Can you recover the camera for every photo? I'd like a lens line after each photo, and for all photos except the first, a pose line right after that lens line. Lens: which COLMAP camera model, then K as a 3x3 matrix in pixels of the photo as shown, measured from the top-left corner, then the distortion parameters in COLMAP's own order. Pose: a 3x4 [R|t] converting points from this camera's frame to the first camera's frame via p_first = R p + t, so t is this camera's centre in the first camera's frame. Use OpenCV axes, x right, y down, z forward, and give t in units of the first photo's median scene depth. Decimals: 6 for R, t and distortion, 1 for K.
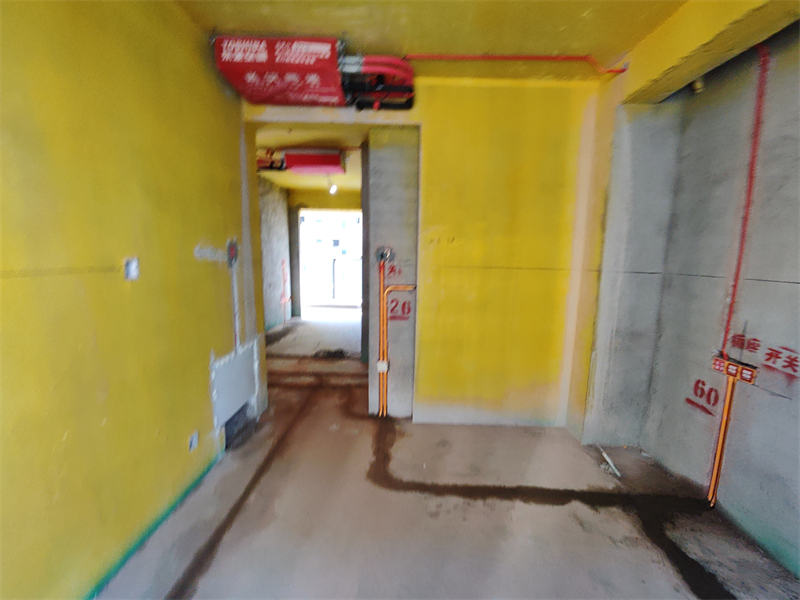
lens RADIAL K [[364.1, 0, 401.5], [0, 364.1, 306.9], [0, 0, 1]] dist [-0.001044, 0.003159]
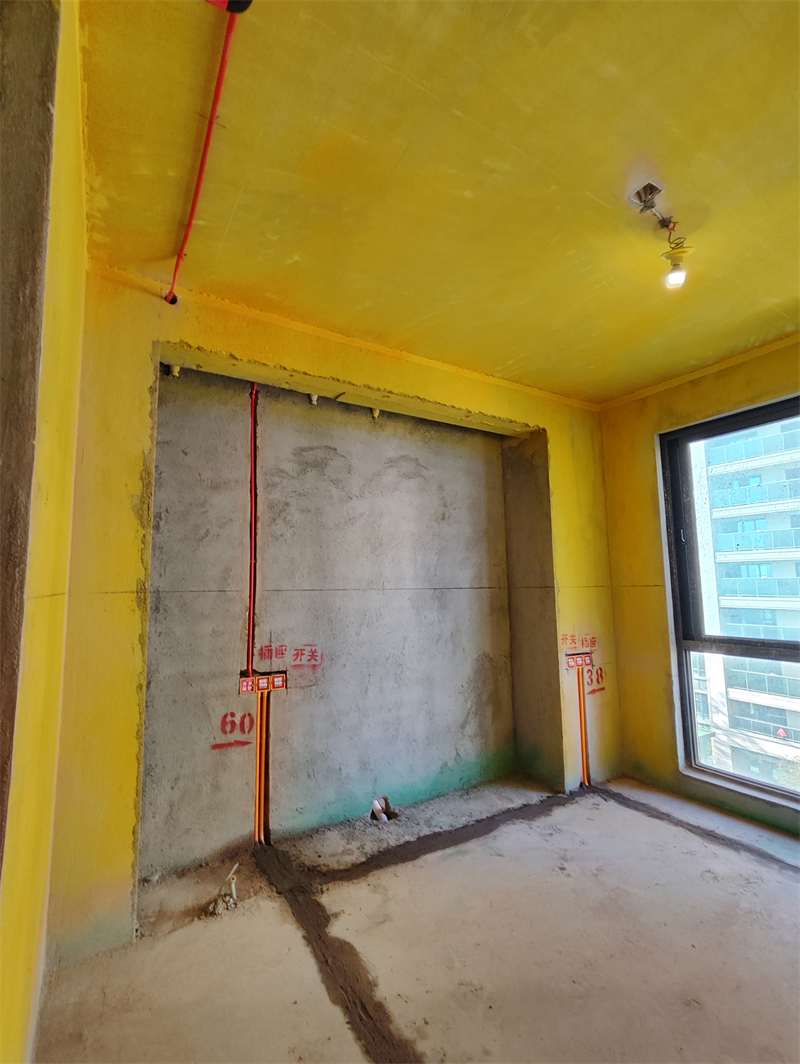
lens RADIAL K [[484.3, 0, 380.2], [0, 484.3, 527.0], [0, 0, 1]] dist [-0.001044, 0.003159]
pose [[-0.525248, 0.090852, 0.846086, -0.352747], [0.125473, 0.991685, -0.028593, -0.148594], [-0.841648, 0.091142, -0.532280, 1.227429]]
